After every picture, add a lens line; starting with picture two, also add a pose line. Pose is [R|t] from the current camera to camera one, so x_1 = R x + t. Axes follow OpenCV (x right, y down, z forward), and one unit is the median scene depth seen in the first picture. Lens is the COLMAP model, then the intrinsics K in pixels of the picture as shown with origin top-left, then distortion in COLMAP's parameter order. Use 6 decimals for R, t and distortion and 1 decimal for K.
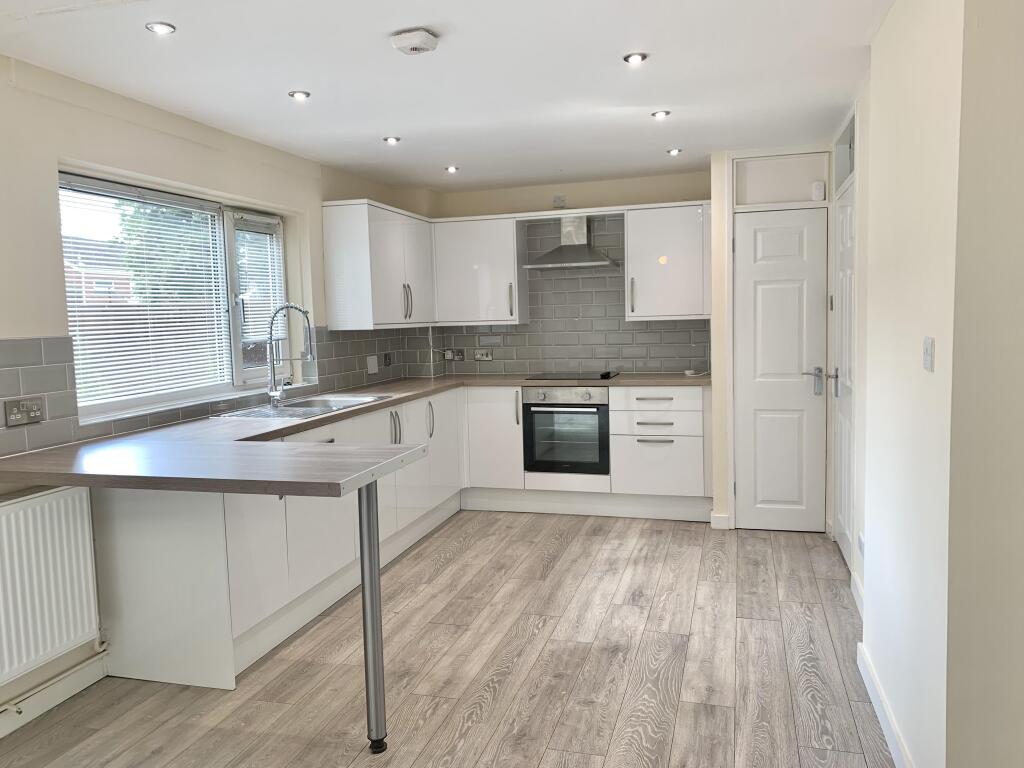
lens RADIAL K [[773.4, 0, 518.0], [0, 773.4, 381.6], [0, 0, 1]] dist [0.031419, -0.049081]
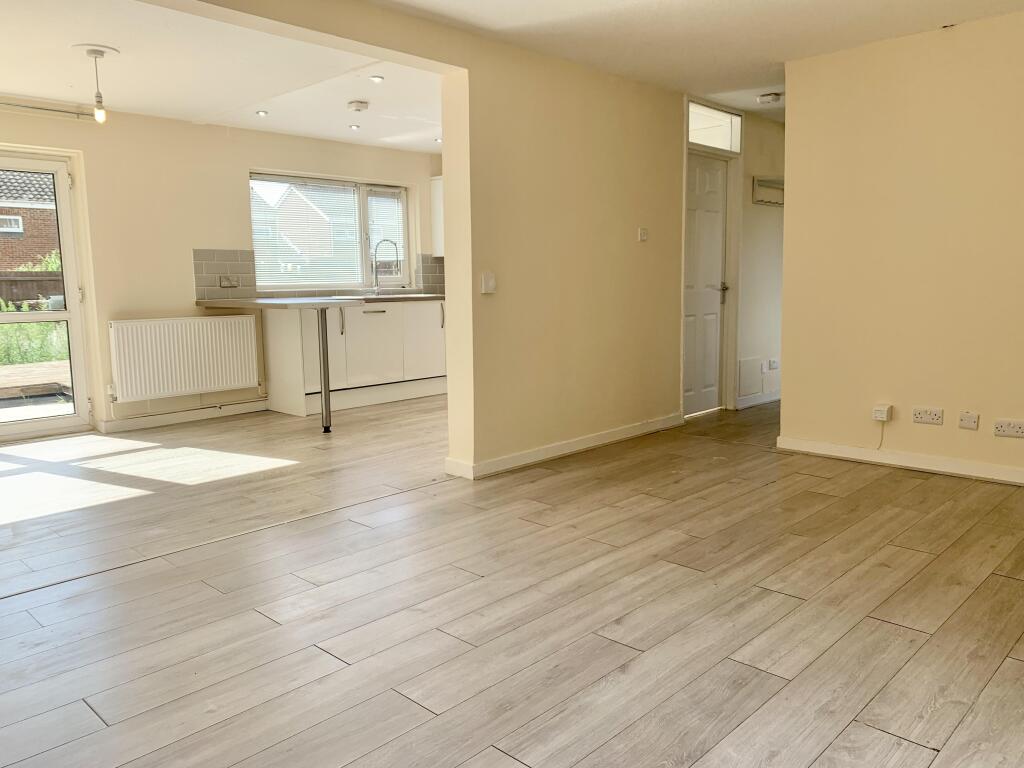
lens RADIAL K [[773.4, 0, 516.3], [0, 773.4, 388.6], [0, 0, 1]] dist [0.031419, -0.049081]
pose [[0.882884, 0.079942, -0.462736, 0.765042], [-0.049284, 0.995735, 0.077991, 0.083739], [0.466997, -0.046052, 0.883059, -0.414242]]
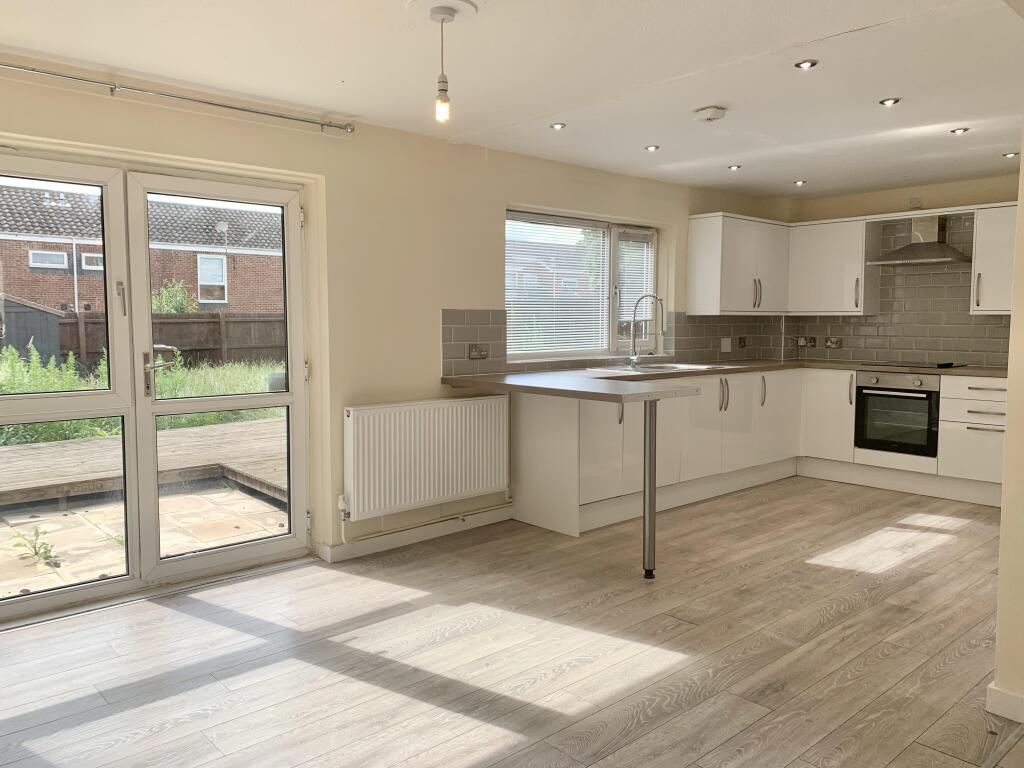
lens RADIAL K [[773.4, 0, 517.3], [0, 773.4, 386.1], [0, 0, 1]] dist [0.031419, -0.049081]
pose [[0.848629, 0.072356, -0.524017, 0.222544], [-0.068369, 0.997295, 0.026985, 0.039983], [0.524552, 0.012926, 0.851280, -0.271021]]
